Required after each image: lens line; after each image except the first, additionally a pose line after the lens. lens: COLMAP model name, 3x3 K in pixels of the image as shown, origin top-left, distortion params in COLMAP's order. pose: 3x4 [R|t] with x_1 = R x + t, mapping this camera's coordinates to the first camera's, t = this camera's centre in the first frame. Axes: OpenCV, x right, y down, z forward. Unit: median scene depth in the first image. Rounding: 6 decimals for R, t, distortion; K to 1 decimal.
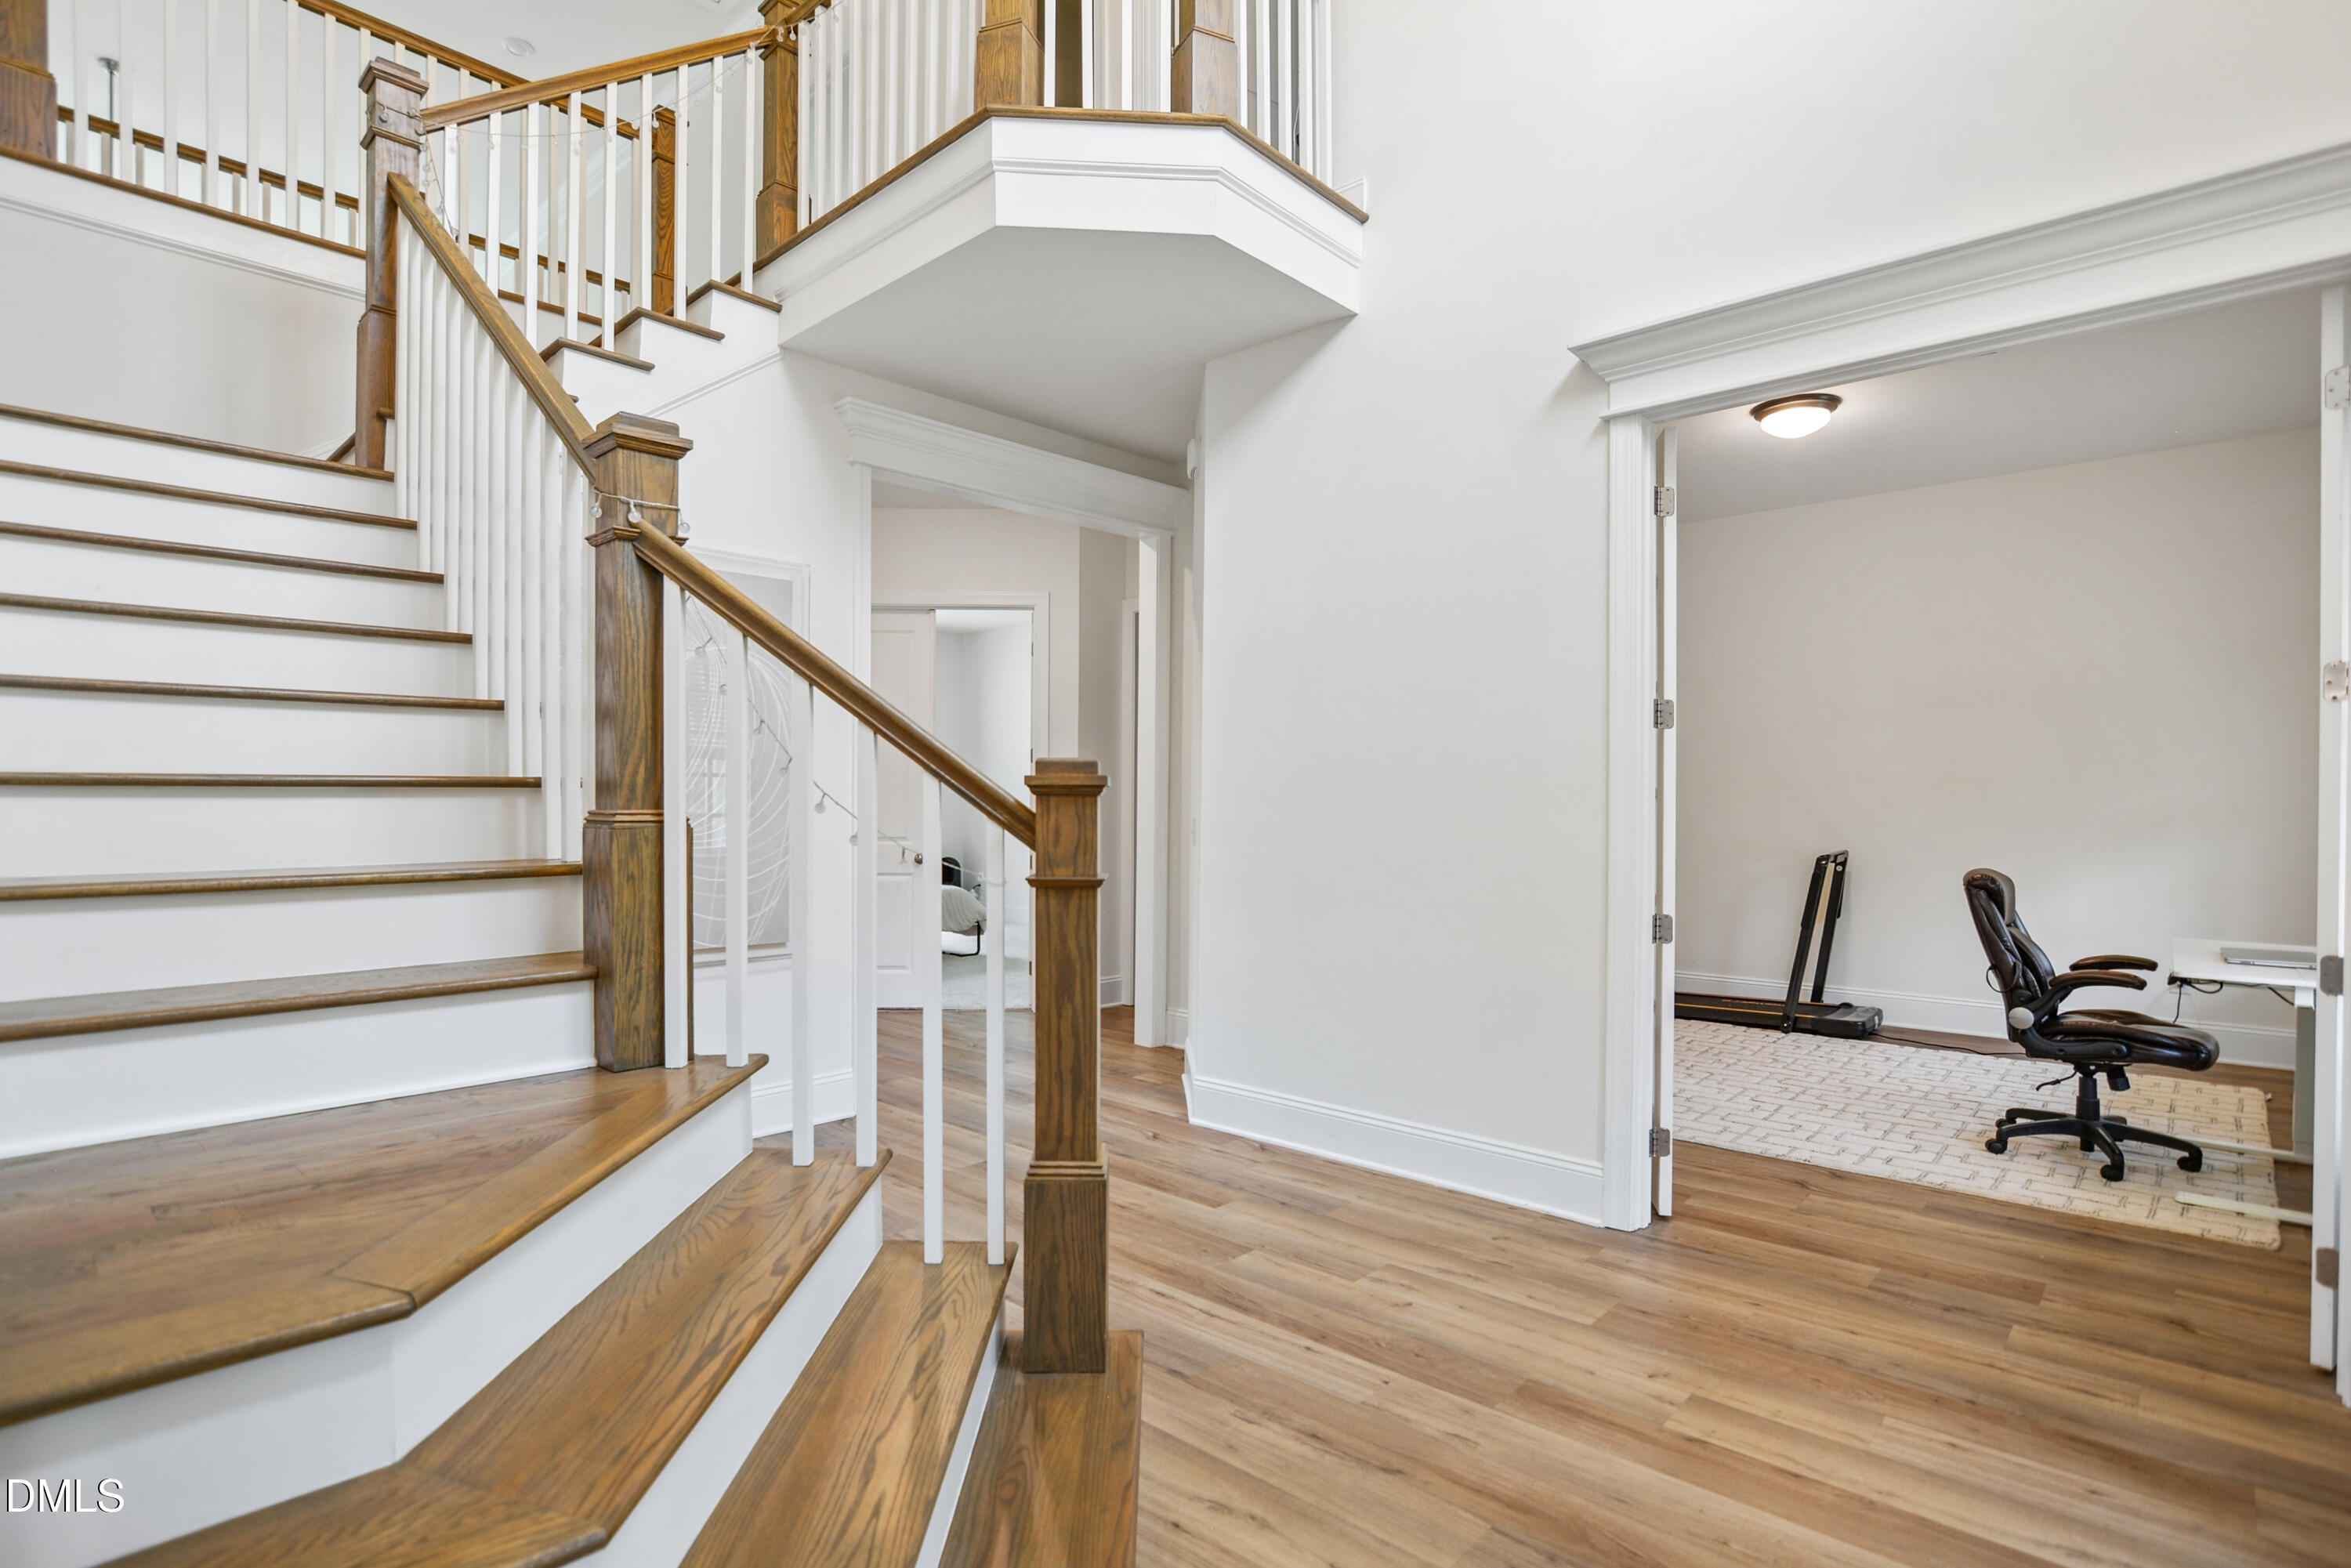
lens RADIAL K [[1158.2, 0, 1160.9], [0, 1158.2, 783.2], [0, 0, 1]] dist [-0.035816, 0.008841]
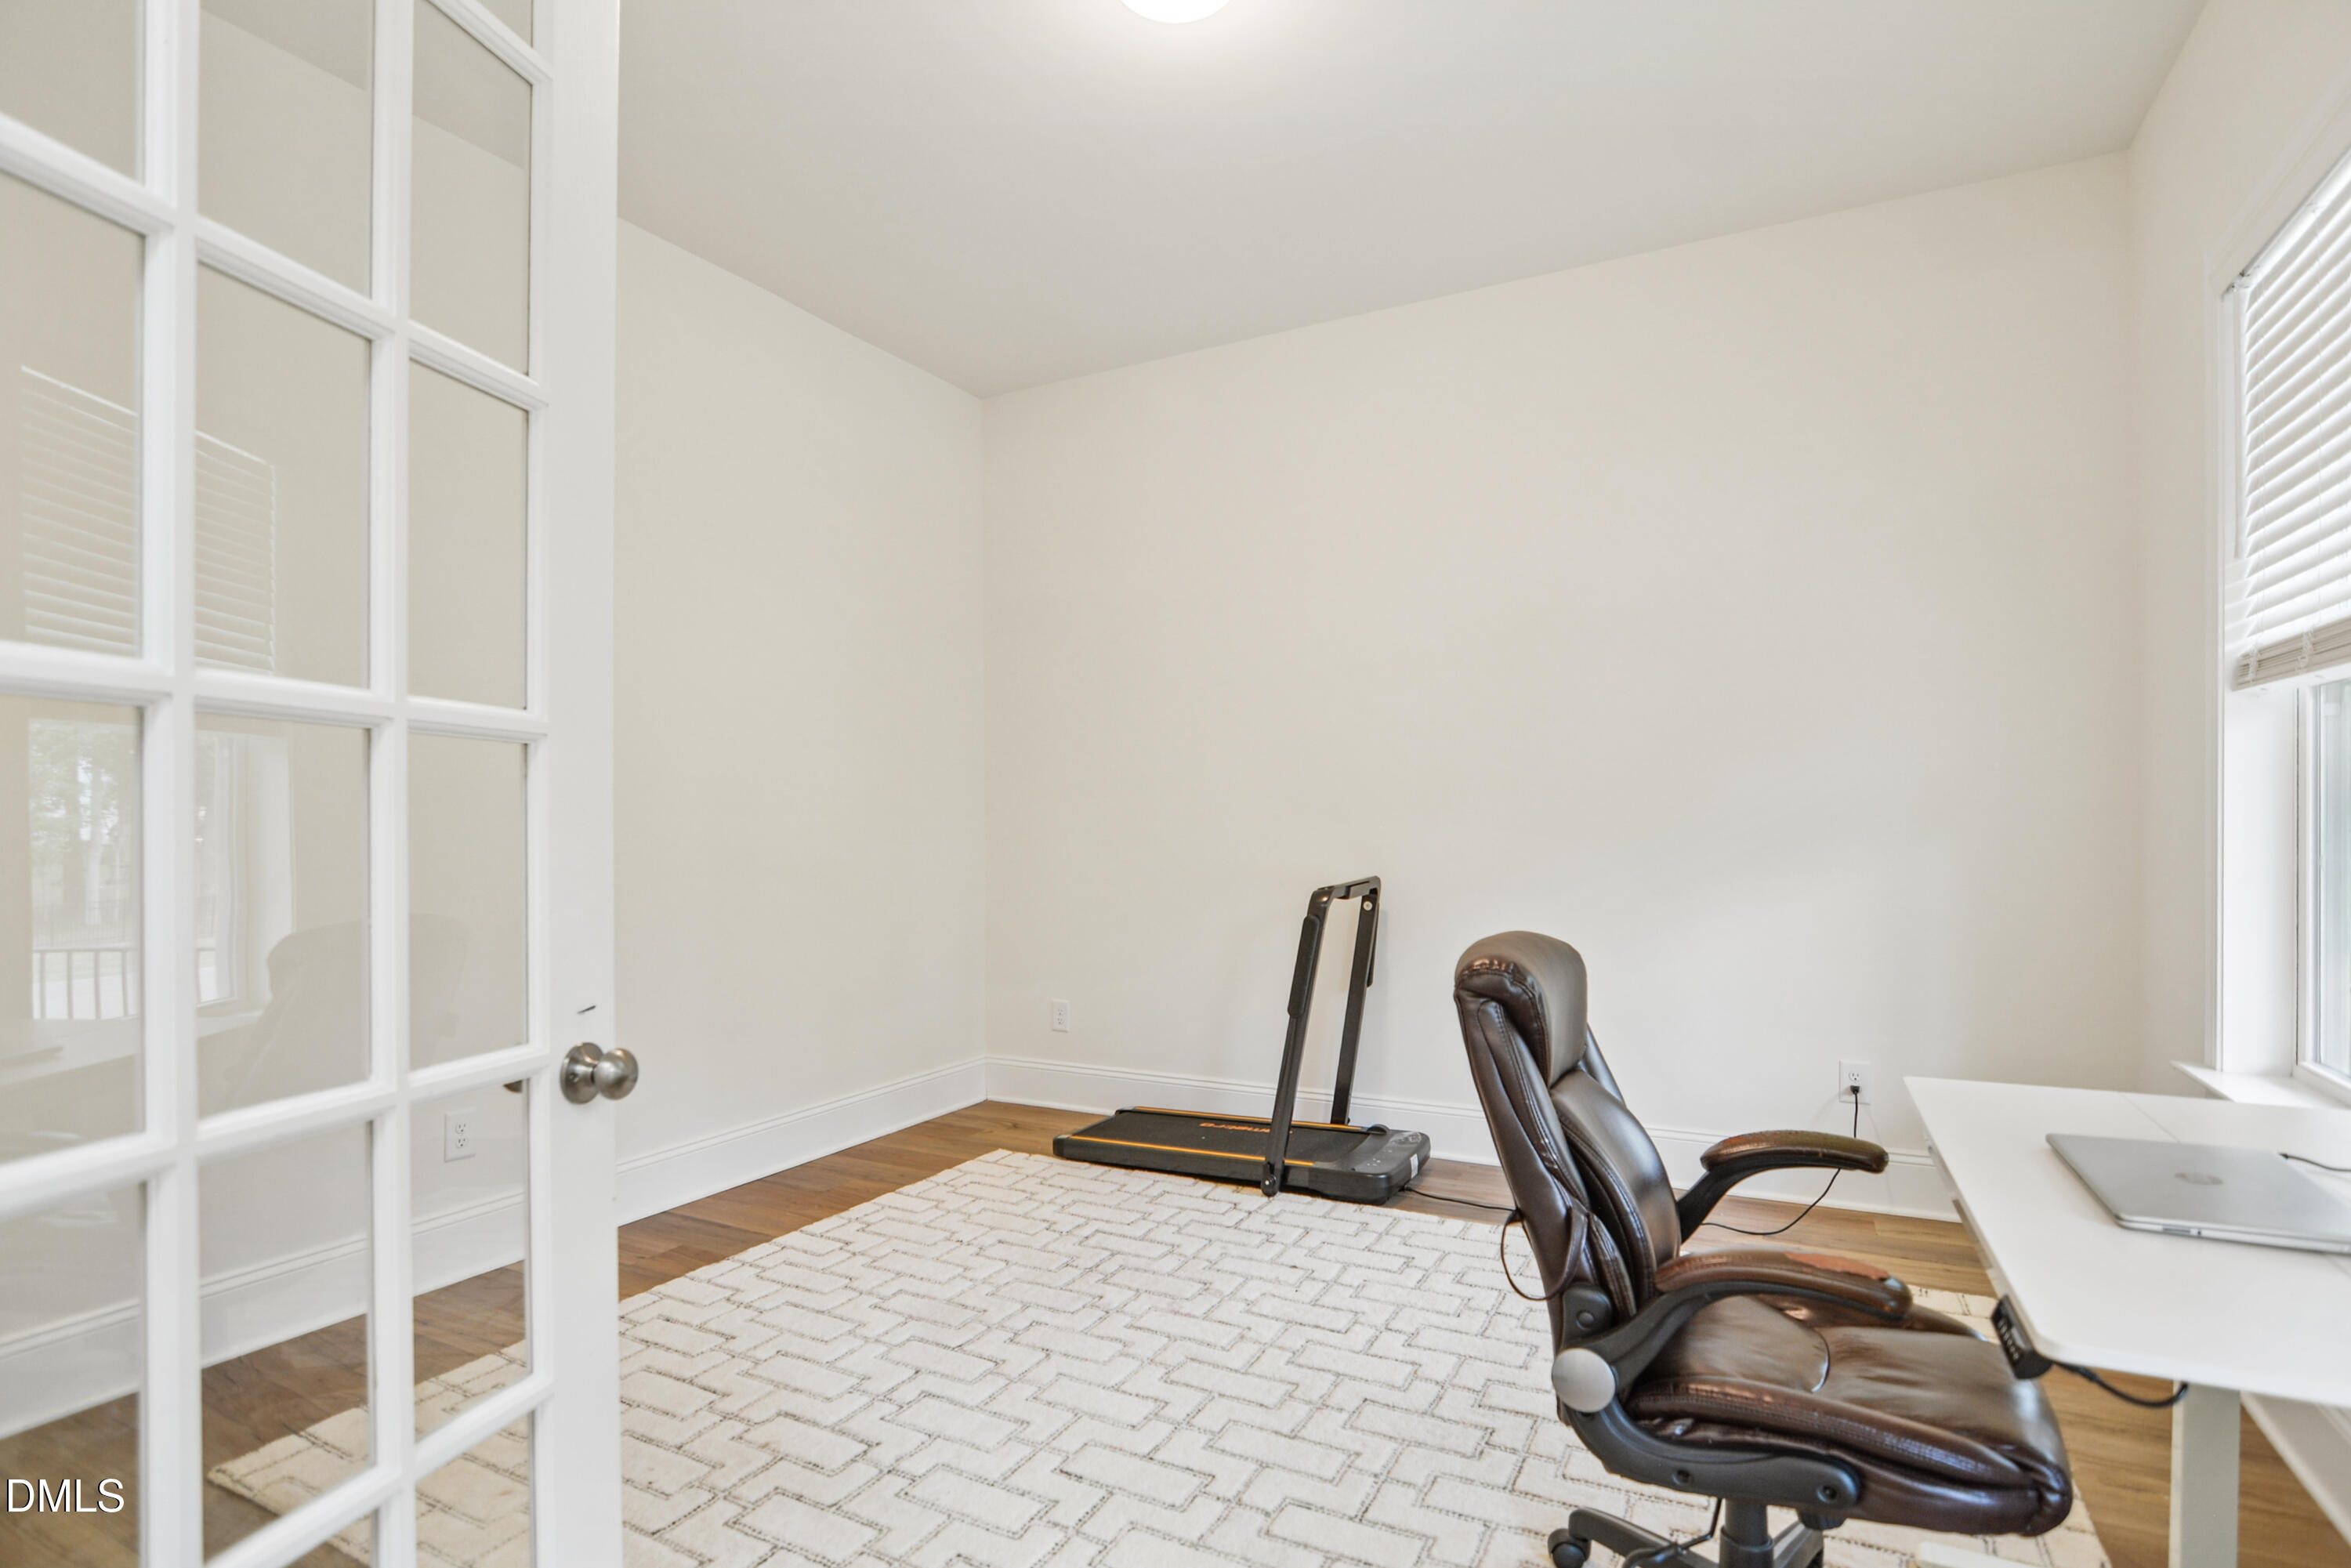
lens RADIAL K [[1158.2, 0, 1160.9], [0, 1158.2, 783.2], [0, 0, 1]] dist [-0.035816, 0.008841]
pose [[0.970973, -0.002117, 0.239179, 0.359036], [0.006400, 0.999833, -0.017132, 0.019822], [-0.239102, 0.018166, 0.970824, 0.450610]]
